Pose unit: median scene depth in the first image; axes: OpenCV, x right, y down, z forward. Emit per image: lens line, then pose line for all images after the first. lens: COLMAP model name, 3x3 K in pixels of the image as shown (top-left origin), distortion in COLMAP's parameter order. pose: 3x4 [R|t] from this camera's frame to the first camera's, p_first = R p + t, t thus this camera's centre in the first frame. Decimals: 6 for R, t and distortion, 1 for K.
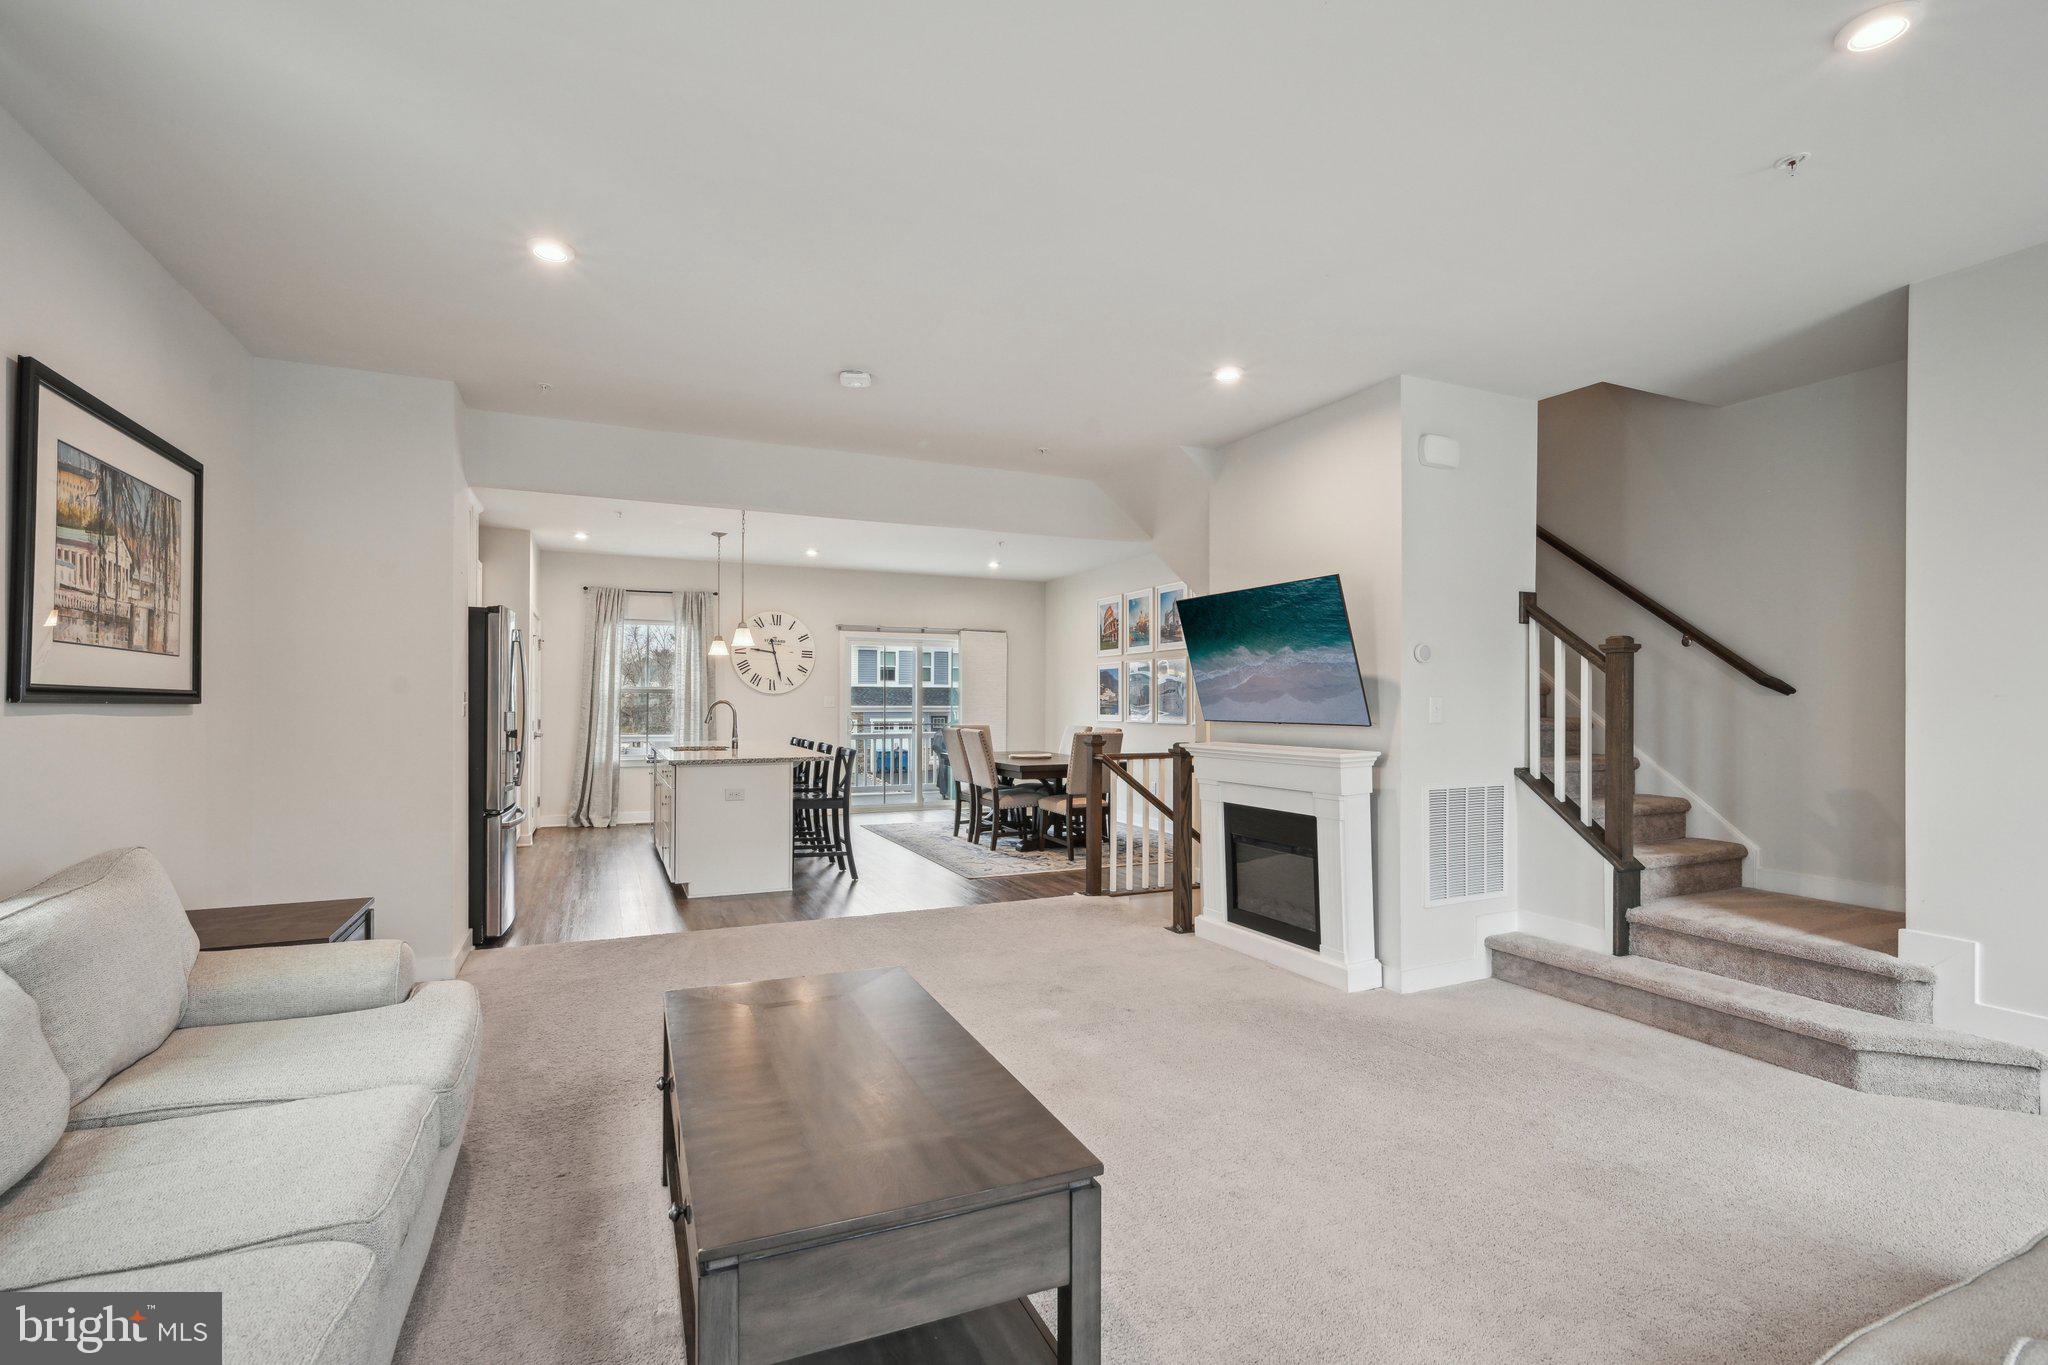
lens RADIAL K [[930.4, 0, 1020.5], [0, 930.4, 697.5], [0, 0, 1]] dist [-0.001327, 0.000373]
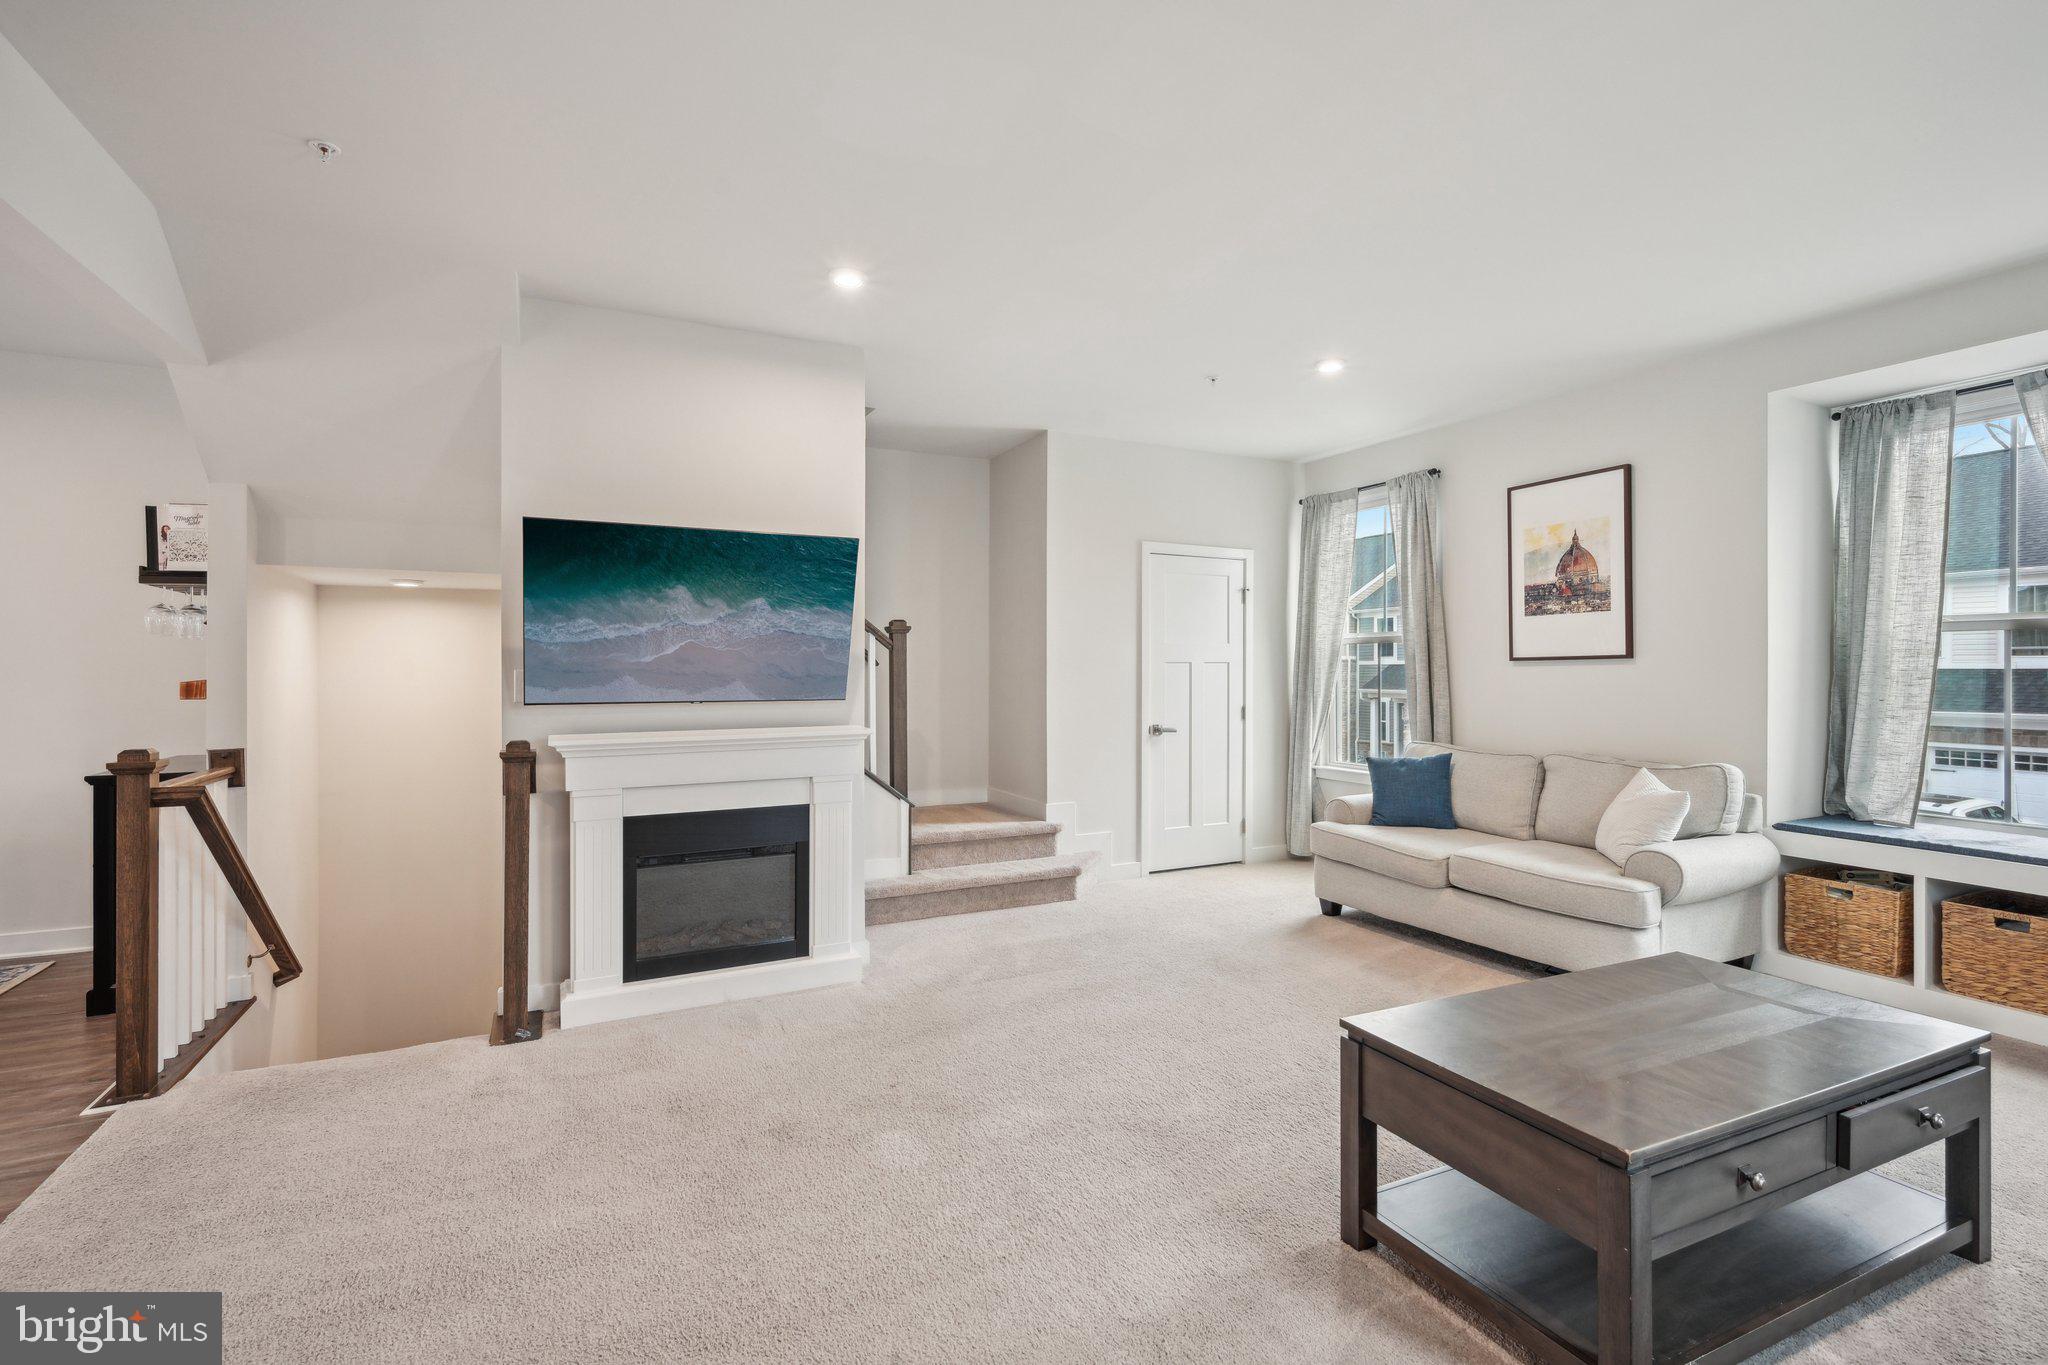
lens RADIAL K [[930.4, 0, 1023.8], [0, 930.4, 663.9], [0, 0, 1]] dist [-0.001327, 0.000373]
pose [[-0.031726, 0.002087, 0.999494, -0.286566], [-0.003038, 0.999993, -0.002185, -0.002488], [-0.999492, -0.003106, -0.031719, 0.409351]]
